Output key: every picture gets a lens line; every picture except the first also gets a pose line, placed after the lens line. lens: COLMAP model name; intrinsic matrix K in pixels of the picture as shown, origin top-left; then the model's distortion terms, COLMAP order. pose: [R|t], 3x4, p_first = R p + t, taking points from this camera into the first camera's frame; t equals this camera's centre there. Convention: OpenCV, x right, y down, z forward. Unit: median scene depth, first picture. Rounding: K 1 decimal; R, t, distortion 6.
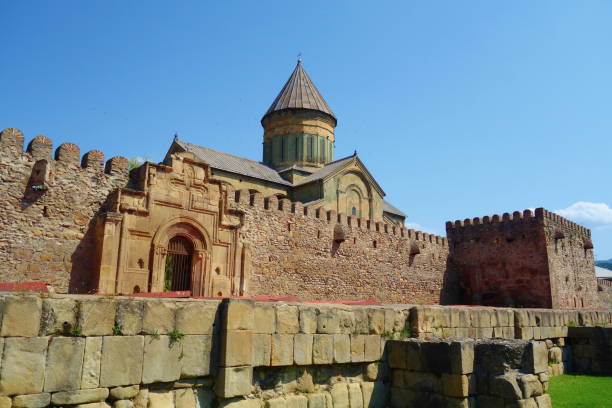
lens RADIAL K [[503.8, 0, 312.5], [0, 503.8, 202.0], [0, 0, 1]] dist [-0.003636, -0.003093]
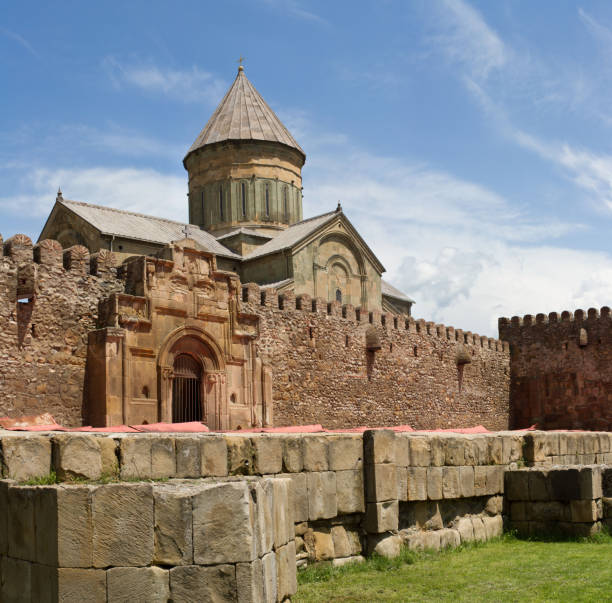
lens RADIAL K [[817.3, 0, 305.7], [0, 817.3, 441.7], [0, 0, 1]] dist [-0.293228, -0.027930]
pose [[0.996371, -0.042883, 0.073525, -0.120650], [0.027247, 0.979050, 0.201788, -0.026778], [-0.080638, -0.199052, 0.976666, -0.130282]]
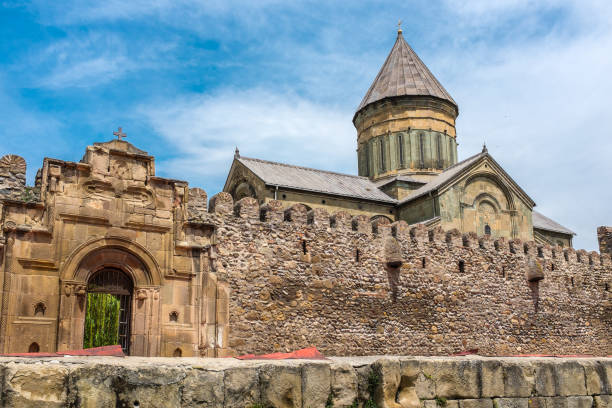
lens RADIAL K [[656.2, 0, 305.5], [0, 656.2, 234.5], [0, 0, 1]] dist [-0.005795, -0.008910]
pose [[0.969819, -0.077901, -0.231049, 0.126824], [0.077413, 0.996936, -0.011190, 0.036481], [0.231212, -0.007034, 0.972878, 0.146706]]
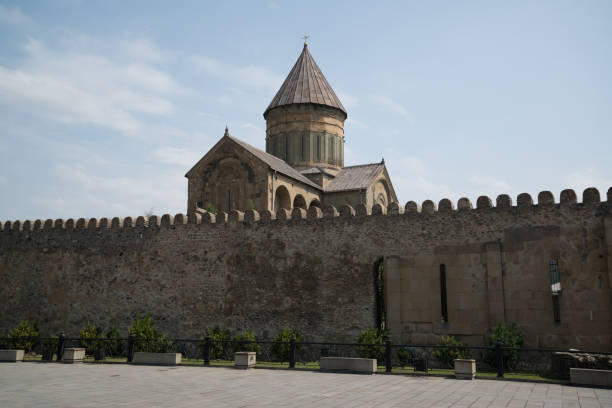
lens RADIAL K [[656.2, 0, 305.5], [0, 656.2, 234.5], [0, 0, 1]] dist [-0.005795, -0.008910]
pose [[0.932266, 0.045277, 0.358929, -1.418776], [-0.082964, 0.992453, 0.090294, -0.160923], [-0.352132, -0.113957, 0.928987, -0.428174]]
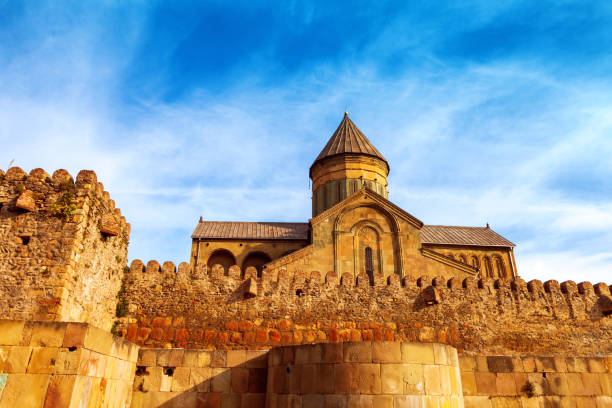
lens RADIAL K [[381.5, 0, 306.0], [0, 381.5, 204.0], [0, 0, 1]] dist [-0.003302, -0.000984]
pose [[0.738673, -0.278109, -0.614018, 1.086063], [0.148133, 0.955626, -0.254629, 0.225600], [0.657586, 0.097131, 0.747092, 1.319589]]
